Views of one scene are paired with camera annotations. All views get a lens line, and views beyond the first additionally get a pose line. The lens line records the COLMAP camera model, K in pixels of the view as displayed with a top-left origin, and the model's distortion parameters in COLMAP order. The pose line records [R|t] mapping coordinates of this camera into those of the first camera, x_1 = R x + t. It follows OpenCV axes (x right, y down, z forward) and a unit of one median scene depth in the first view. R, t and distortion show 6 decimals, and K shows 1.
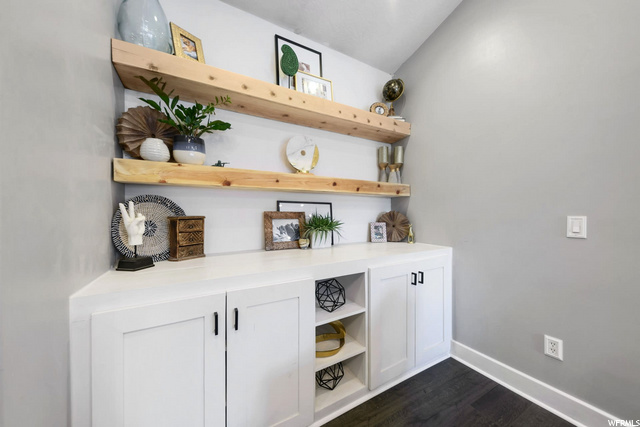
lens RADIAL K [[219.1, 0, 316.8], [0, 219.1, 217.5], [0, 0, 1]] dist [0.000862, 0.000011]
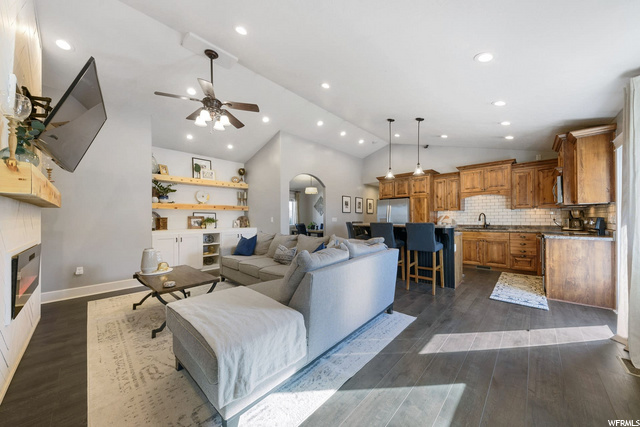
lens RADIAL K [[219.5, 0, 321.1], [0, 219.5, 217.9], [0, 0, 1]] dist [0.013668, -0.000058]
pose [[0.952532, 0.001221, 0.304437, 0.582431], [0.002496, 0.999927, -0.011819, 0.038271], [-0.304429, 0.012018, 0.952459, -2.462492]]
